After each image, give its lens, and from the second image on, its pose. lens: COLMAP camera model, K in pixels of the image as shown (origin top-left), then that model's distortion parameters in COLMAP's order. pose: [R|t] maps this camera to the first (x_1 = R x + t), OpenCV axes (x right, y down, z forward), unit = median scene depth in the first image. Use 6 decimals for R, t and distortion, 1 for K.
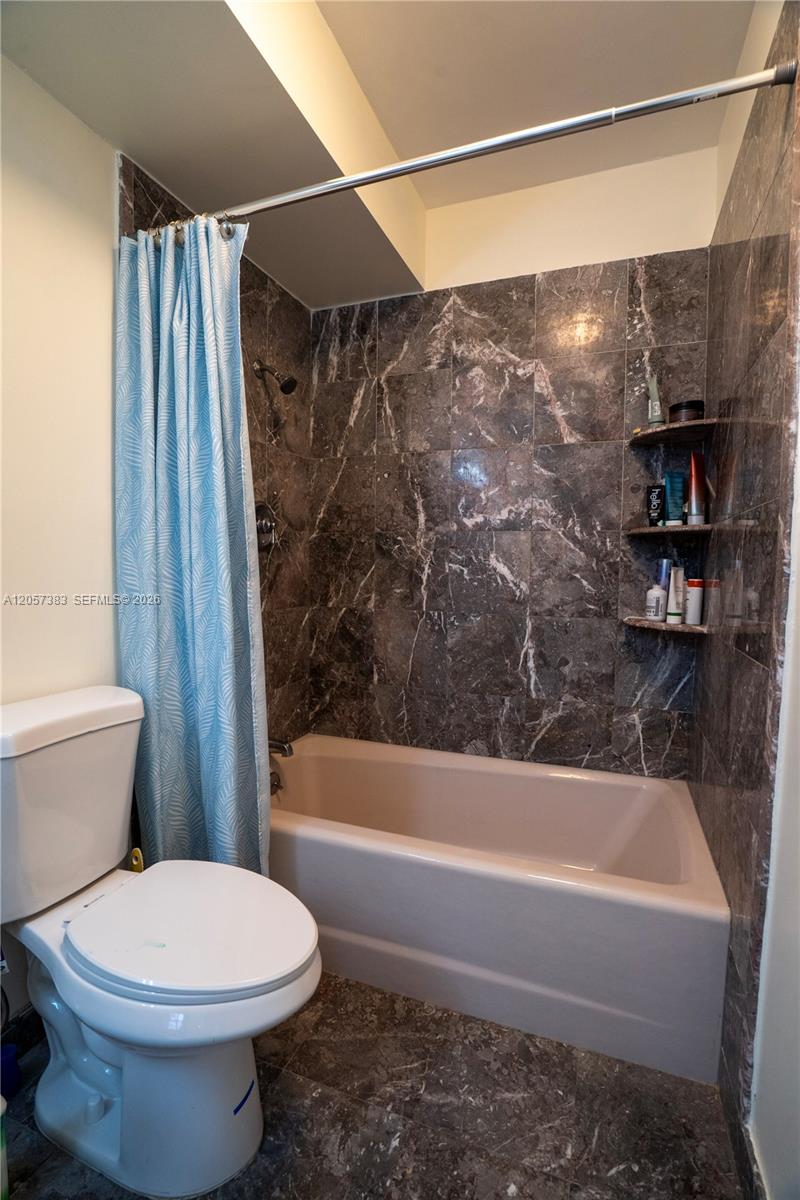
lens RADIAL K [[553.0, 0, 400.0], [0, 553.0, 600.0], [0, 0, 1]] dist [-0.063877, 0.027757]
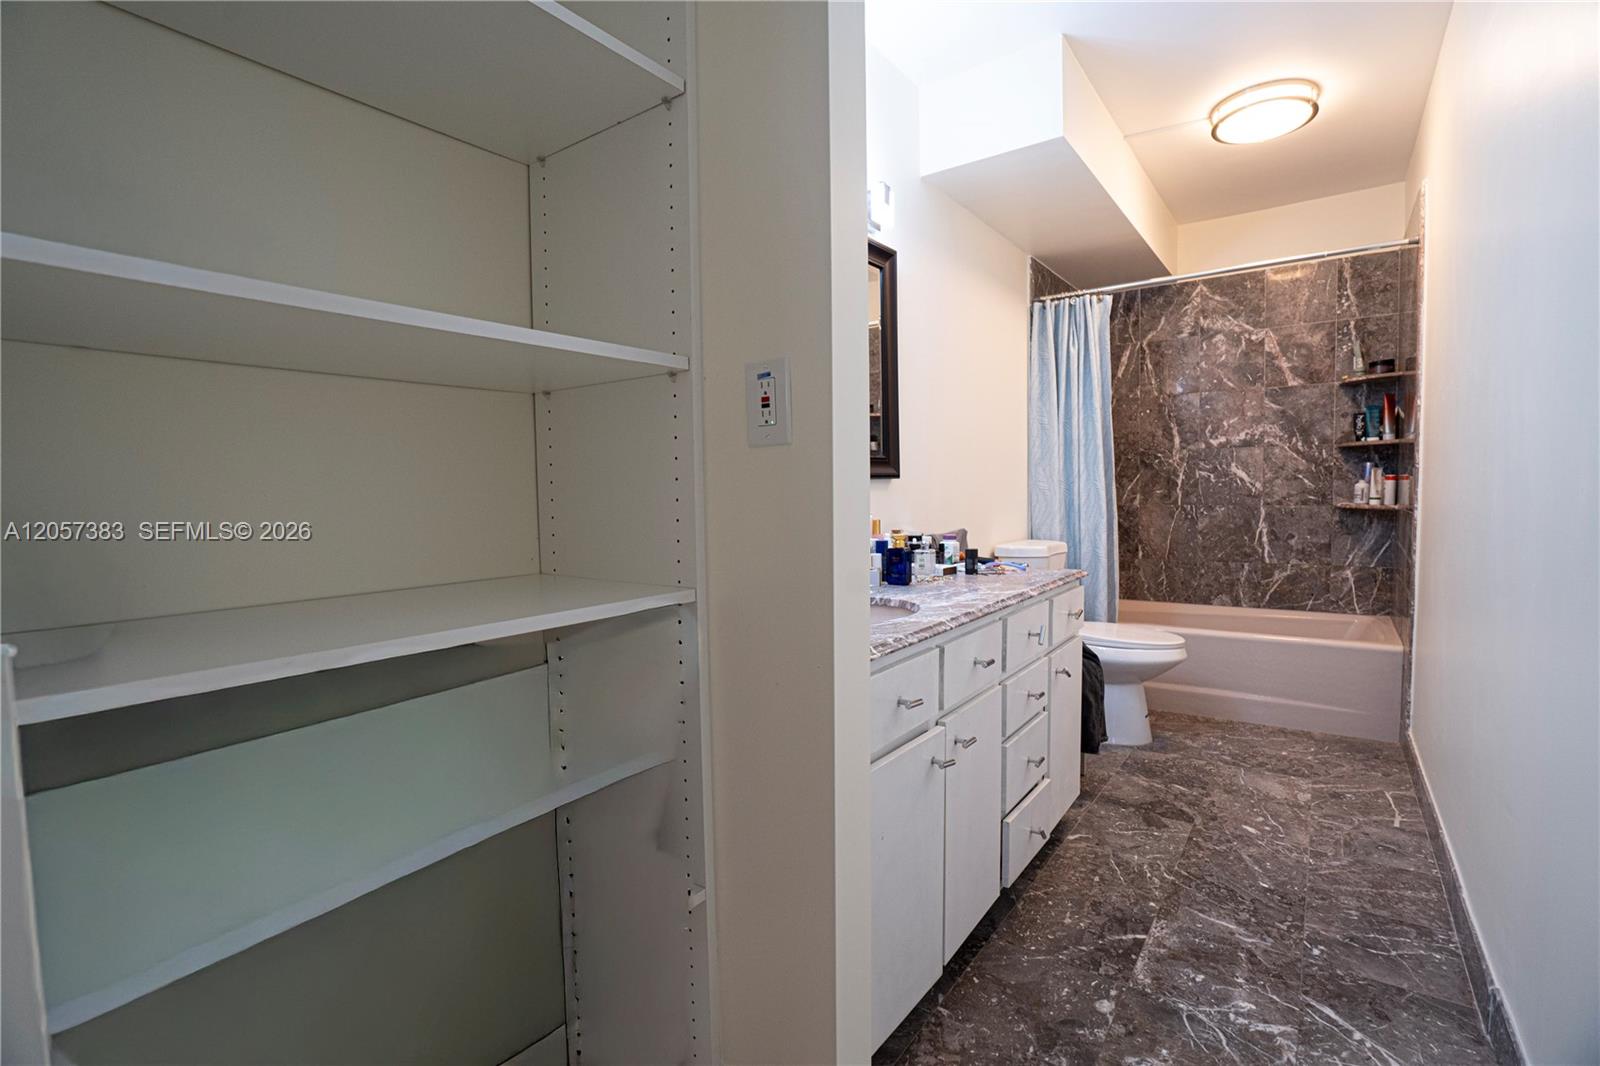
lens RADIAL K [[737.3, 0, 795.2], [0, 737.3, 531.6], [0, 0, 1]] dist [-0.063877, 0.027757]
pose [[0.964666, -0.015854, -0.263000, -0.464727], [0.015383, 0.999874, -0.003849, 0.088234], [0.263028, -0.000333, 0.964788, -1.176253]]
